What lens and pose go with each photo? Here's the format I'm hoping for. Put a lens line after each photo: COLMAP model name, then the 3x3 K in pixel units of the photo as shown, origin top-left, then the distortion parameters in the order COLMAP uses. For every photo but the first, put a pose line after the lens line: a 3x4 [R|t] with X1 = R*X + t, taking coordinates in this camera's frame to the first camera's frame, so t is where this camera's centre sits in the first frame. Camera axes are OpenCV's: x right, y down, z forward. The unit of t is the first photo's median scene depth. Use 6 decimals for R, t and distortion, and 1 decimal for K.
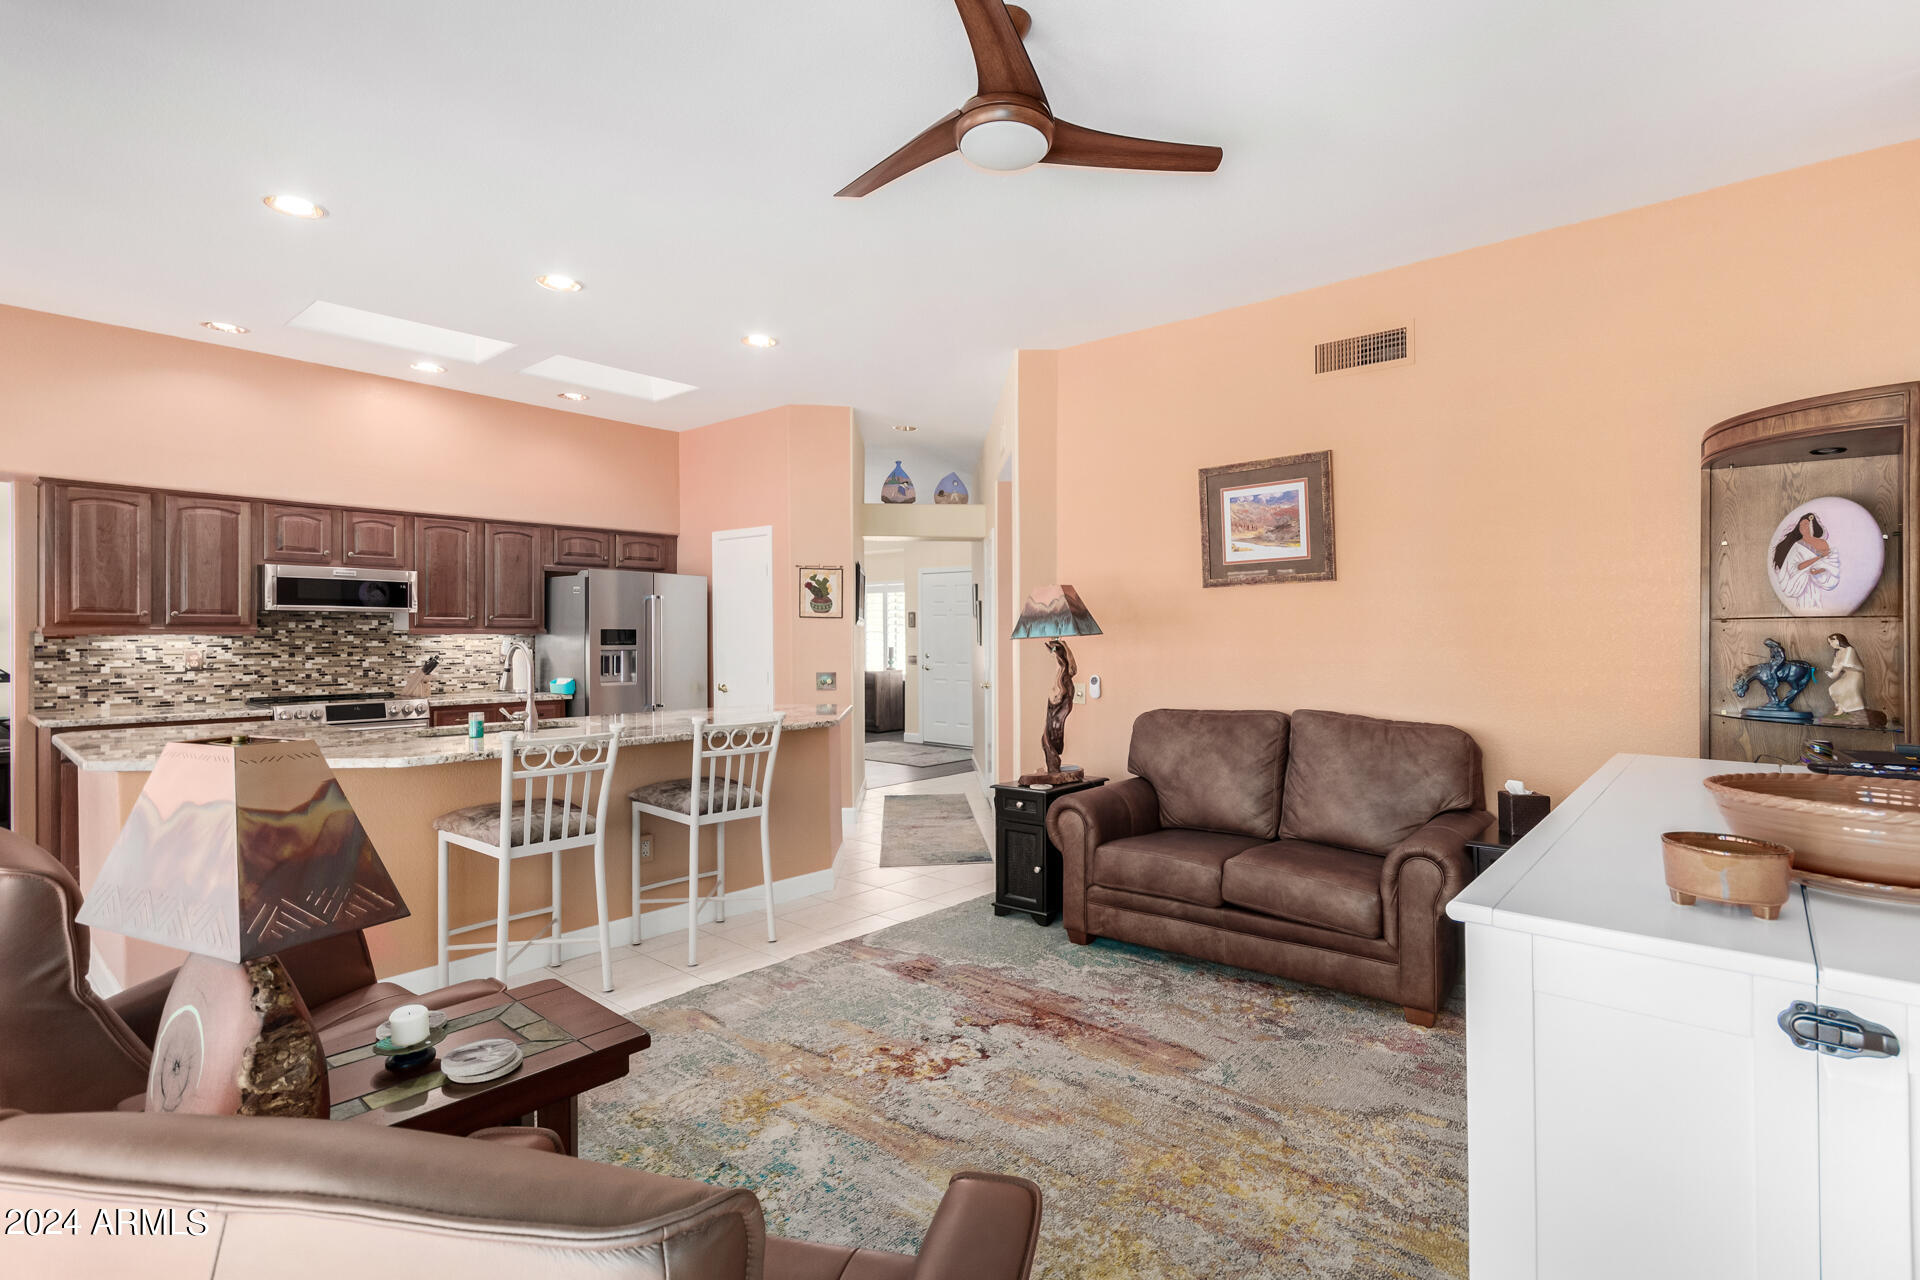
lens RADIAL K [[900.3, 0, 1007.9], [0, 900.3, 637.9], [0, 0, 1]] dist [0.004803, -0.003992]
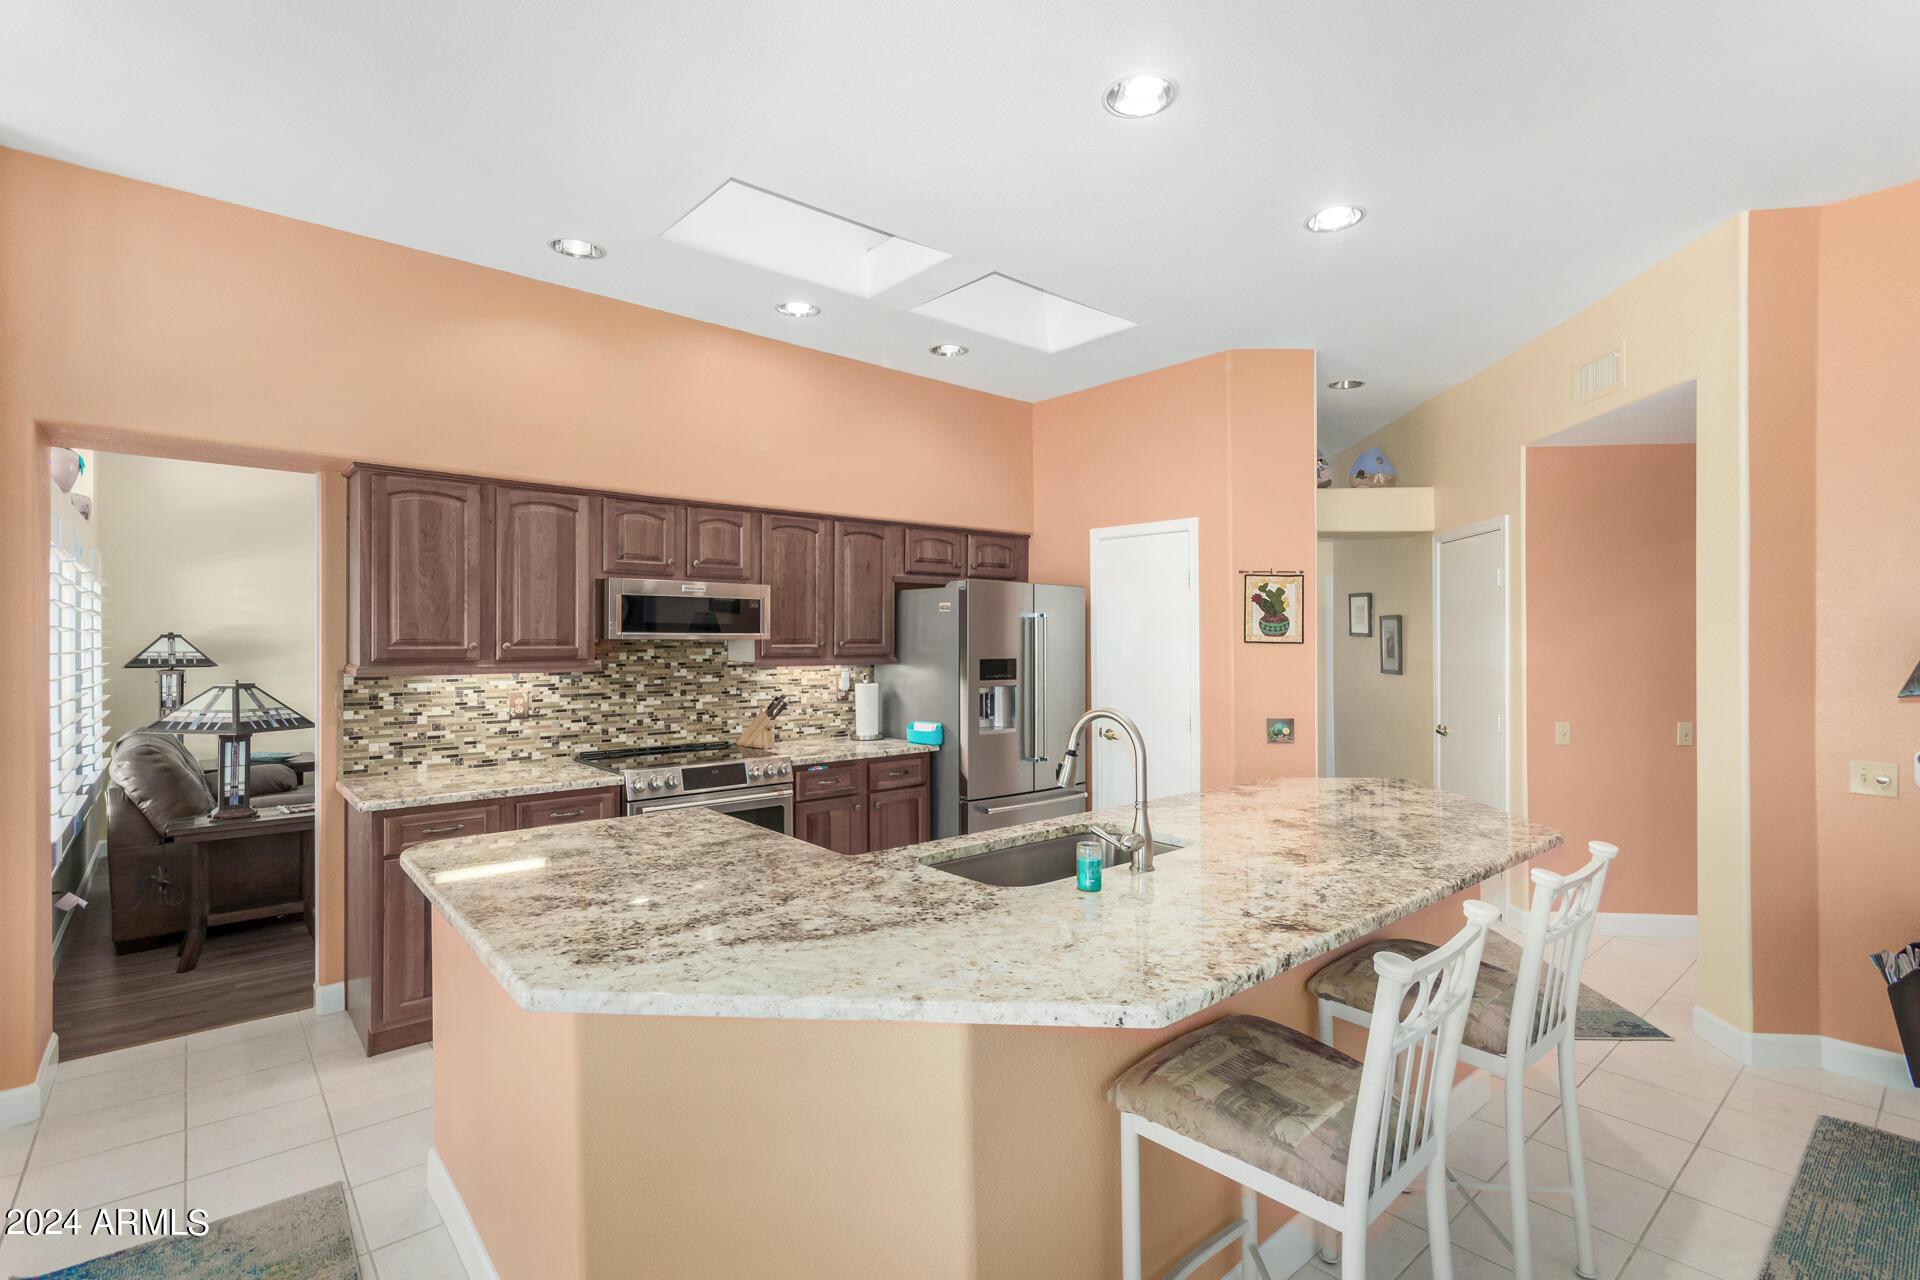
lens RADIAL K [[900.3, 0, 981.4], [0, 900.3, 644.2], [0, 0, 1]] dist [0.004803, -0.003992]
pose [[0.987170, 0.000513, -0.159672, -0.403502], [-0.000294, 0.999999, 0.001394, -0.028269], [0.159673, -0.001329, 0.987169, 0.316845]]
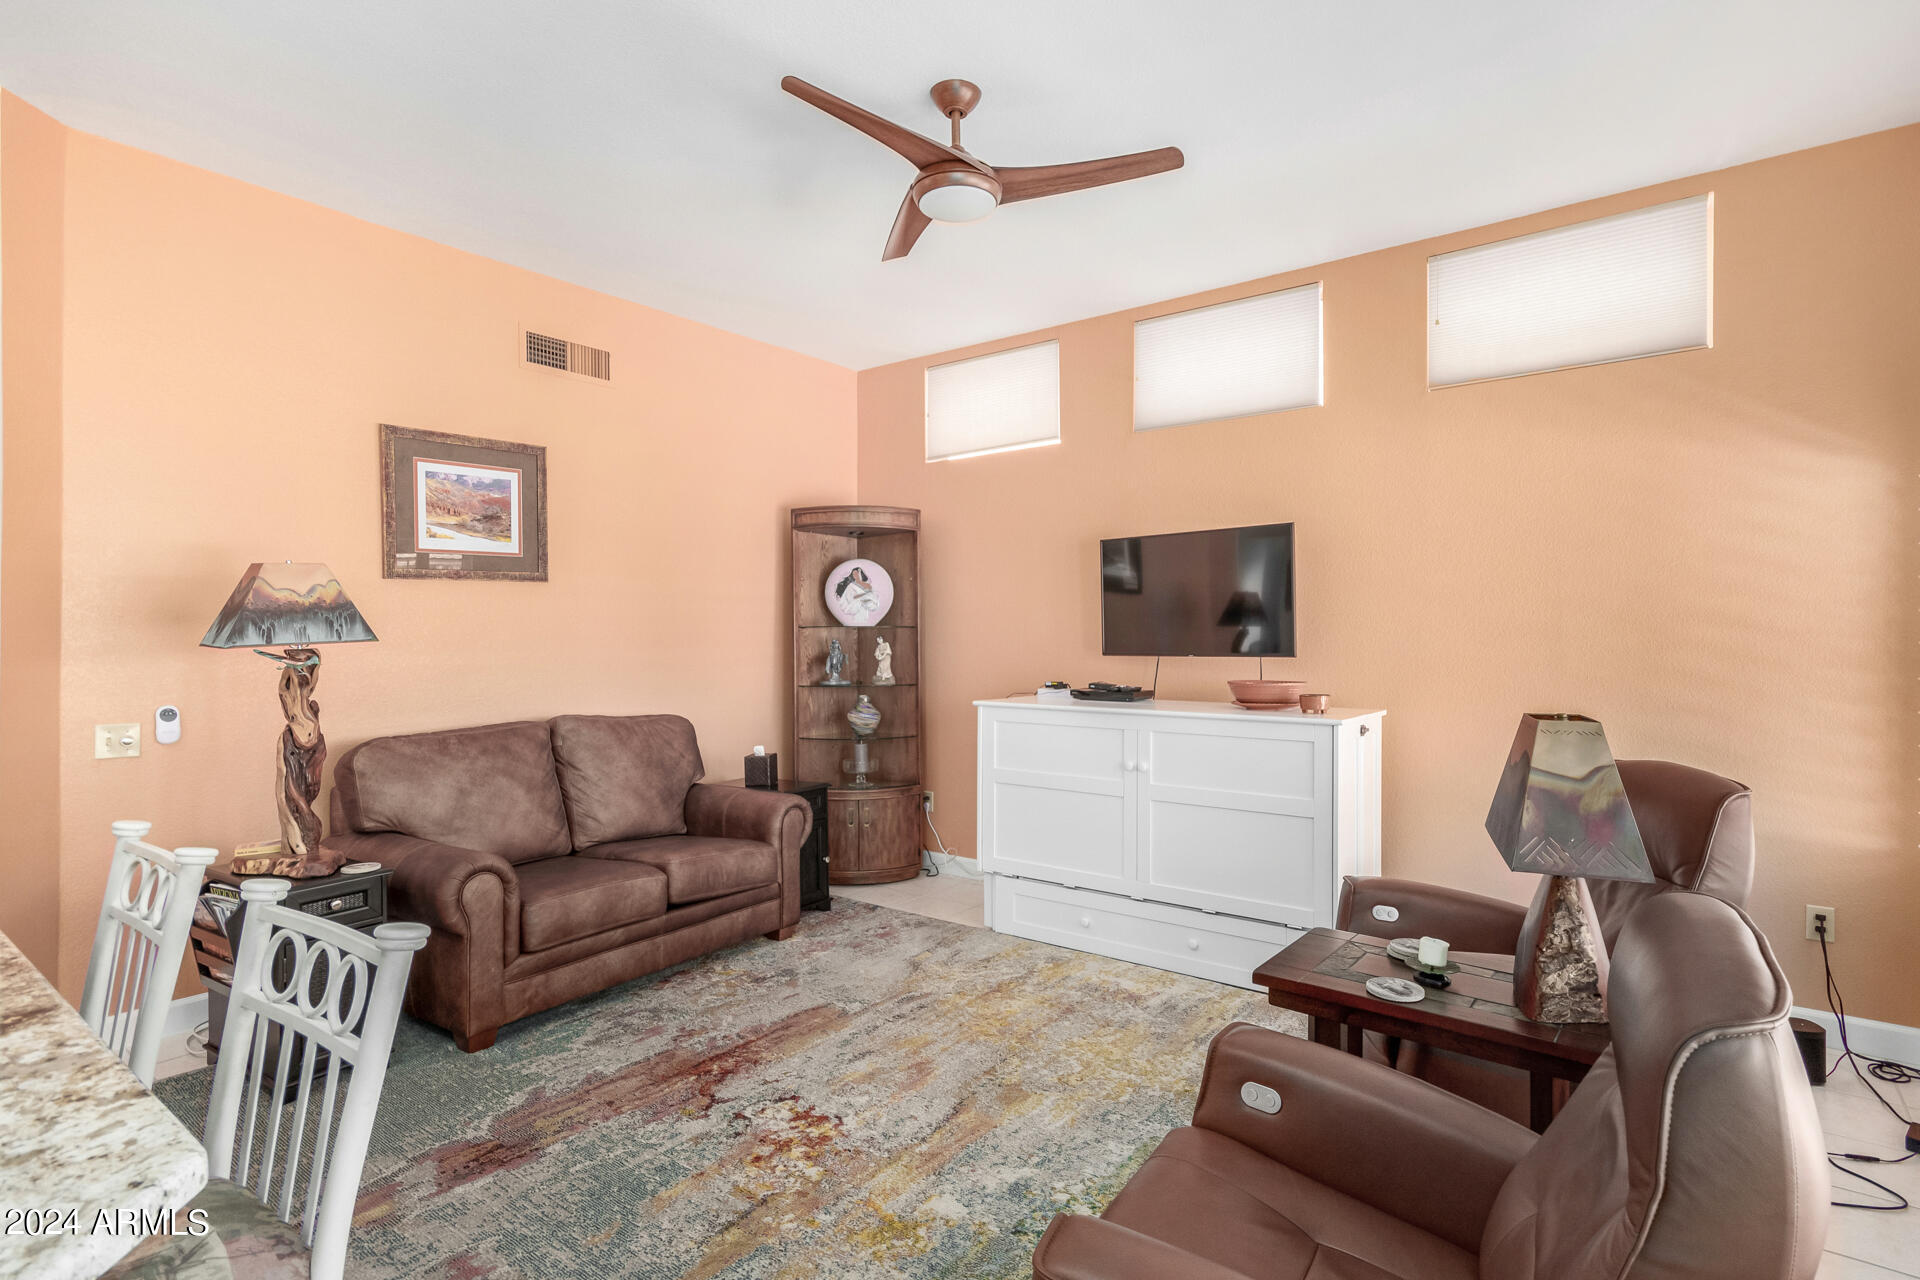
lens RADIAL K [[950.1, 0, 961.5], [0, 950.1, 636.8], [0, 0, 1]] dist [-0.006484, 0.001050]
pose [[-0.018767, -0.002742, 0.999820, -0.549376], [0.007029, 0.999971, 0.002874, -0.003332], [-0.999799, 0.007081, -0.018747, 0.467542]]
